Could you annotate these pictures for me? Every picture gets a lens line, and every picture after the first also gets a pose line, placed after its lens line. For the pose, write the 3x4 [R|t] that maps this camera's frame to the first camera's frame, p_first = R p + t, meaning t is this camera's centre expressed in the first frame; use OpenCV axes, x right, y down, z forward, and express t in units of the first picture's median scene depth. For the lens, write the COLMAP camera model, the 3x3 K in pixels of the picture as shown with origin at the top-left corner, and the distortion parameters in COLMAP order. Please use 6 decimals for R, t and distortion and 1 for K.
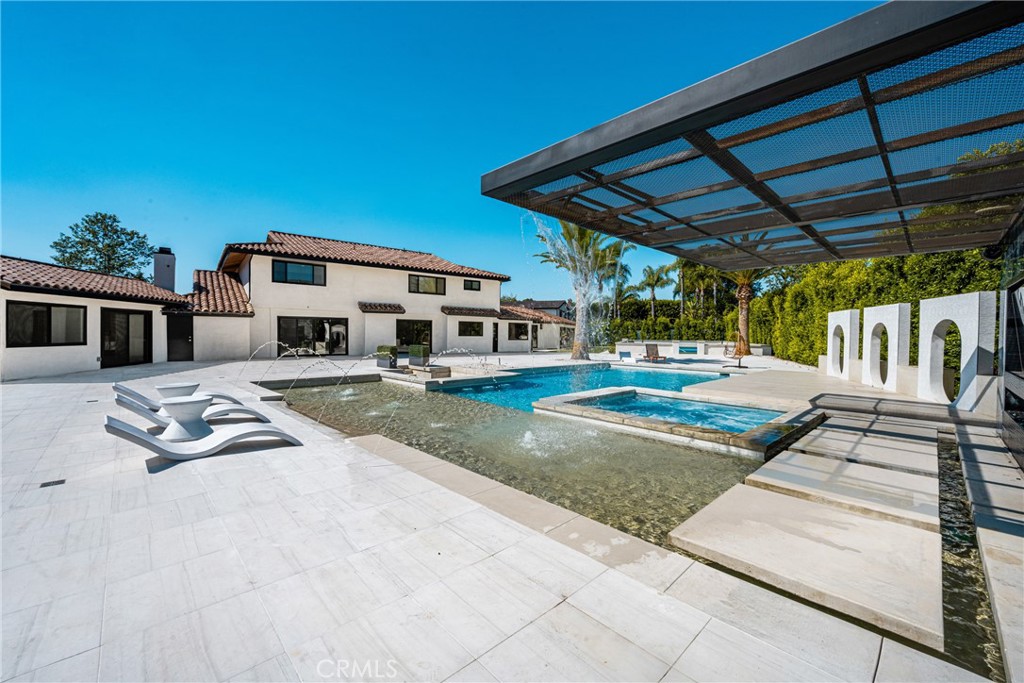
lens RADIAL K [[408.4, 0, 512.0], [0, 408.4, 341.5], [0, 0, 1]] dist [-0.005265, 0.000008]
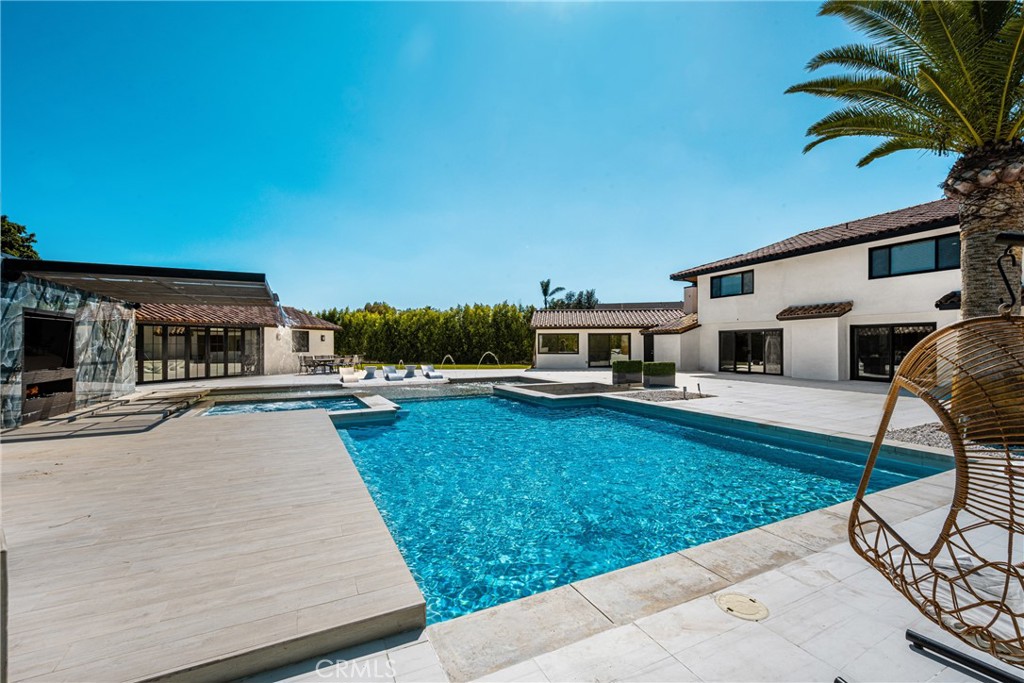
lens RADIAL K [[424.8, 0, 512.0], [0, 424.8, 341.5], [0, 0, 1]] dist [-0.004146, -0.000334]
pose [[-0.287453, -0.011740, -0.957723, 0.507797], [-0.018160, 0.999812, -0.006806, -0.016369], [0.957622, 0.015436, -0.287612, 0.699348]]
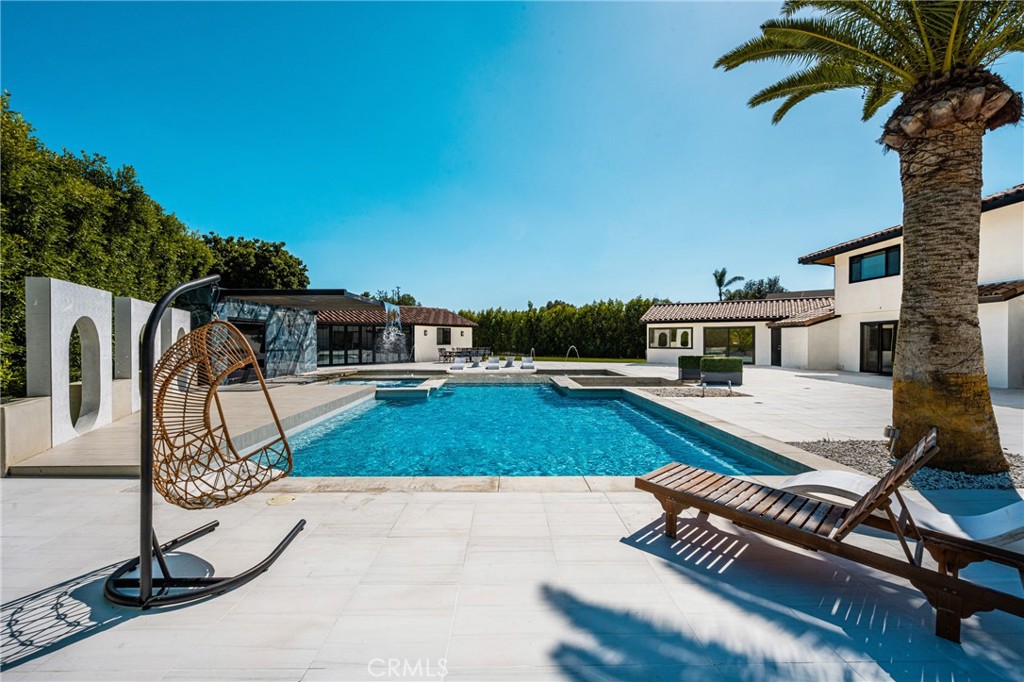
lens RADIAL K [[408.4, 0, 512.0], [0, 408.4, 341.0], [0, 0, 1]] dist [-0.005265, 0.000008]
pose [[-0.671008, -0.002140, -0.741447, 0.452506], [-0.017004, 0.999777, 0.012504, -0.019181], [0.741255, 0.020998, -0.670895, 0.889336]]
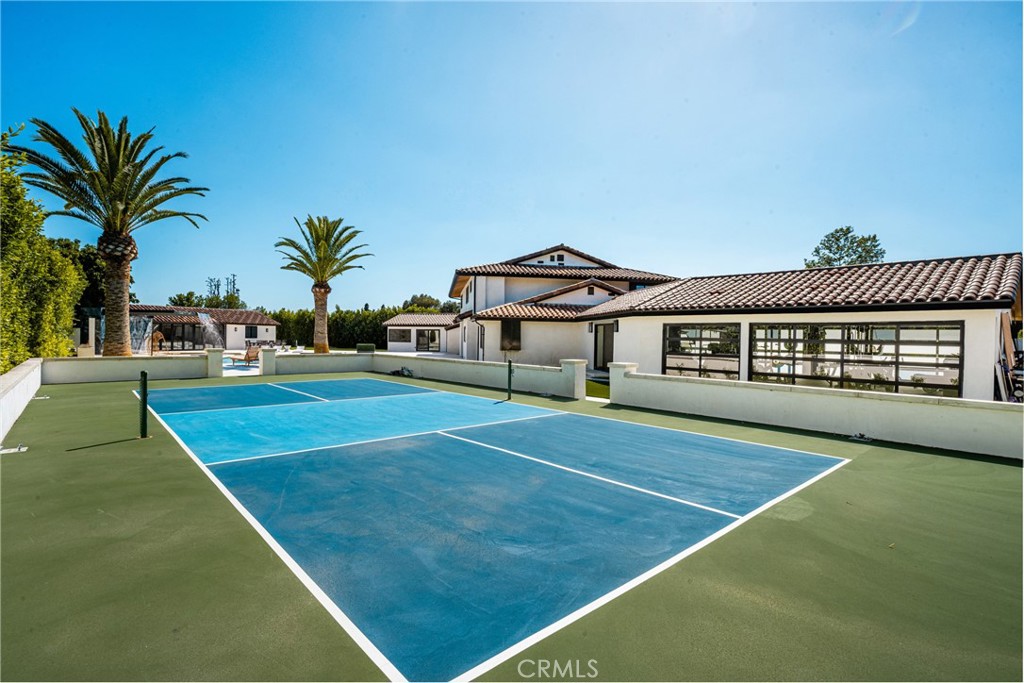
lens RADIAL K [[480.6, 0, 512.0], [0, 480.6, 341.5], [0, 0, 1]] dist [0.000407, -0.000146]
pose [[-0.475821, -0.003189, -0.879537, 0.921057], [-0.033123, 0.999349, 0.014296, -0.039158], [0.878918, 0.035935, -0.475617, 1.810120]]
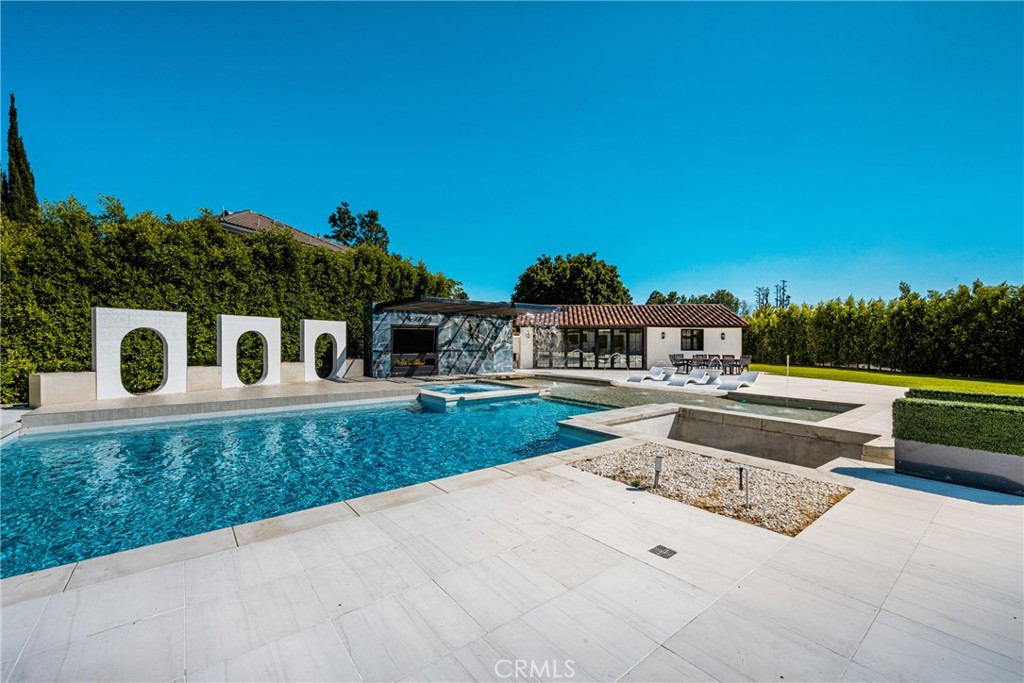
lens RADIAL K [[408.4, 0, 512.0], [0, 408.4, 341.5], [0, 0, 1]] dist [-0.005265, 0.000008]
pose [[-0.995892, -0.012609, 0.089669, 0.035111], [-0.010911, 0.999752, 0.019398, -0.024354], [-0.089891, 0.018340, -0.995783, 0.918164]]
